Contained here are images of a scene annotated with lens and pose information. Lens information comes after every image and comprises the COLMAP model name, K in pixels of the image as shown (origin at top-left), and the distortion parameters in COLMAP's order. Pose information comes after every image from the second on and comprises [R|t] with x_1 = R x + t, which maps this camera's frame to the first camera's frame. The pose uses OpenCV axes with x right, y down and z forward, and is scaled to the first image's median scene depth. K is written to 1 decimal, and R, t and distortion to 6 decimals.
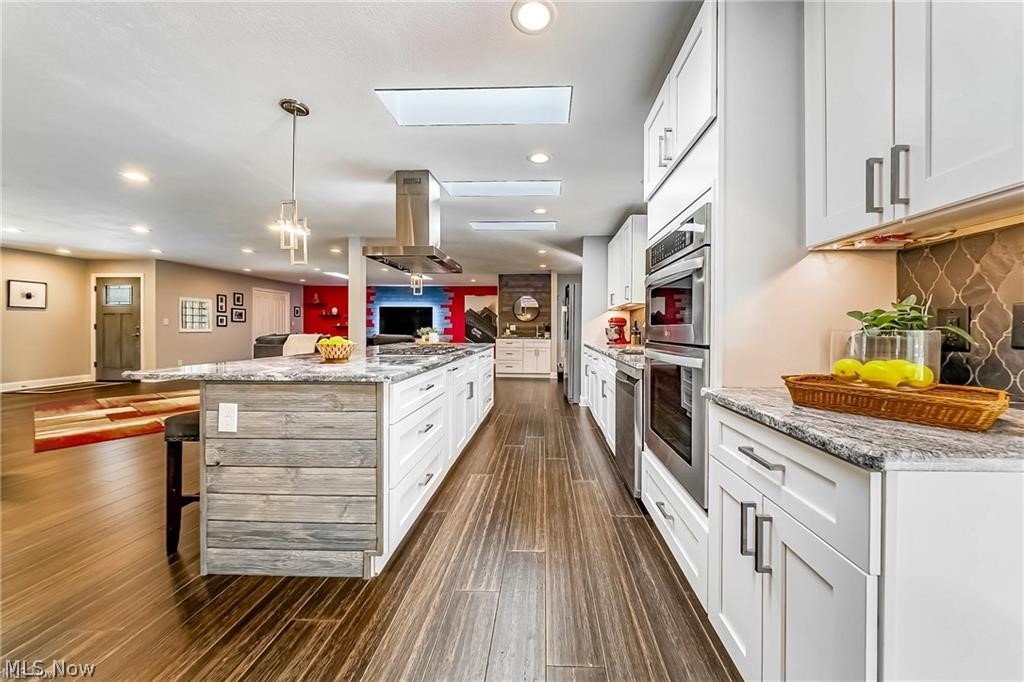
lens RADIAL K [[358.9, 0, 533.8], [0, 358.9, 330.5], [0, 0, 1]] dist [-0.000050, 0.000123]
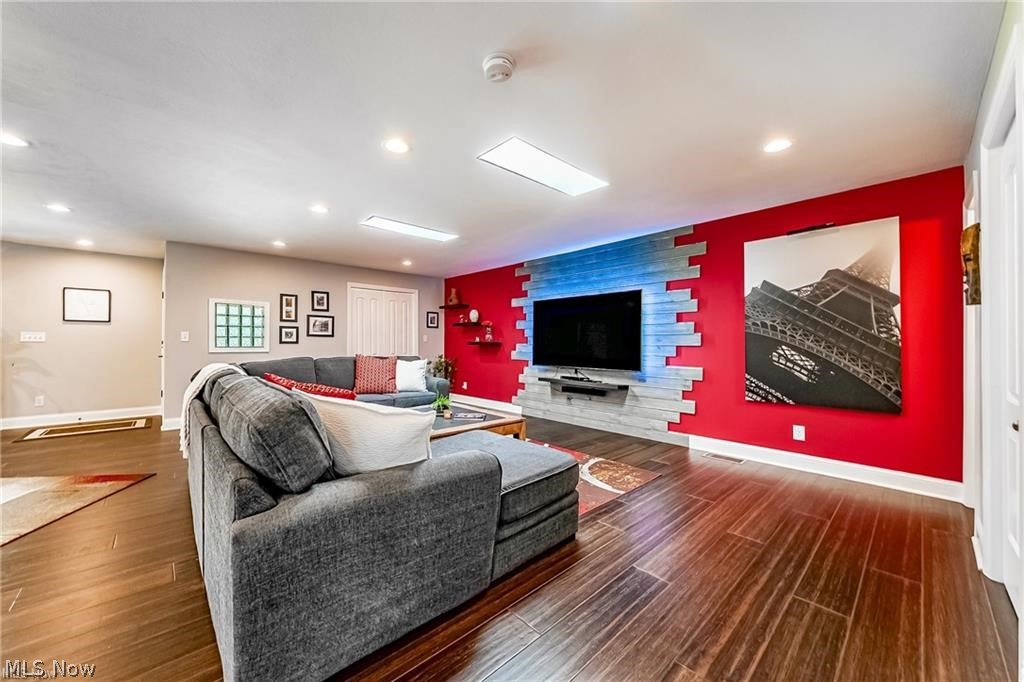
lens RADIAL K [[369.9, 0, 488.2], [0, 369.9, 339.6], [0, 0, 1]] dist [-0.001746, -0.000352]
pose [[0.671469, -0.008720, -0.740981, -0.143299], [-0.004243, 0.999869, -0.015612, -0.009960], [0.741021, 0.013627, 0.671344, 0.853292]]
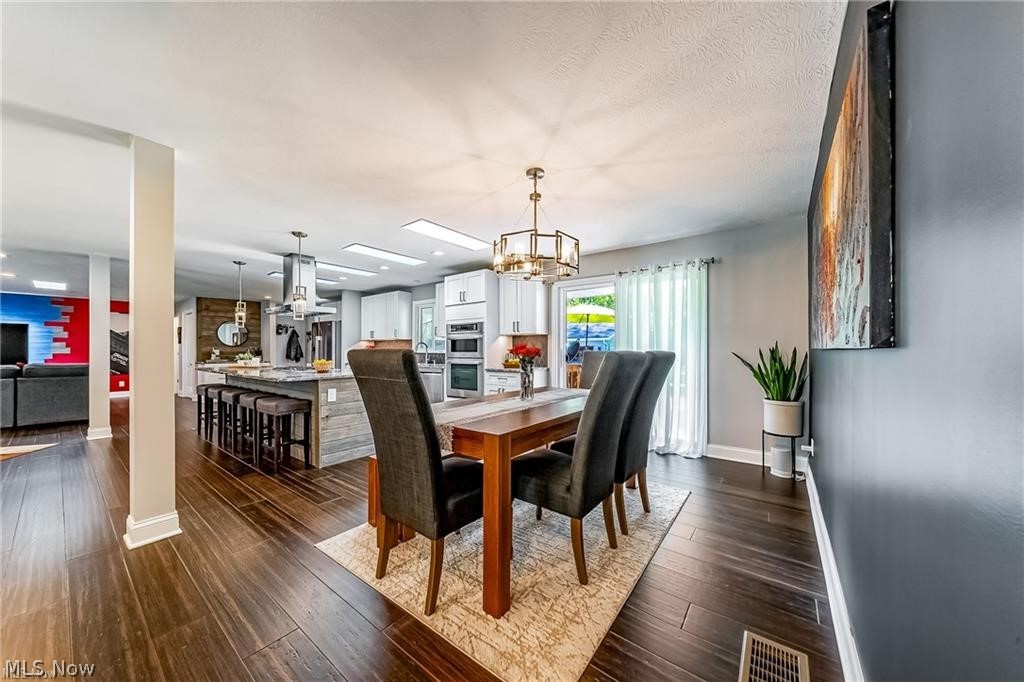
lens RADIAL K [[348.7, 0, 515.6], [0, 348.7, 347.4], [0, 0, 1]] dist [0.000400, 0.000051]
pose [[0.579567, -0.000664, 0.814924, -0.387324], [0.011005, 0.999915, -0.007012, -0.006078], [-0.814850, 0.013032, 0.579525, -0.240809]]
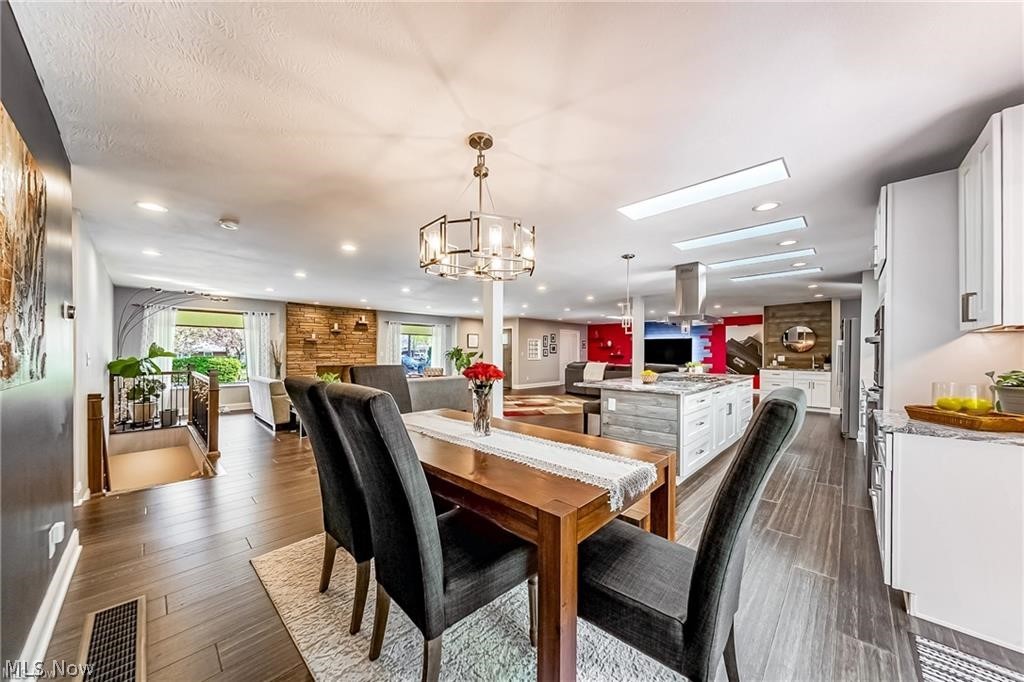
lens RADIAL K [[353.4, 0, 512.1], [0, 353.4, 355.8], [0, 0, 1]] dist [-0.000726, -0.000025]
pose [[0.742245, 0.002916, -0.670122, 0.046553], [-0.001923, 0.999996, 0.002223, -0.017227], [0.670125, -0.000361, 0.742248, -0.235447]]
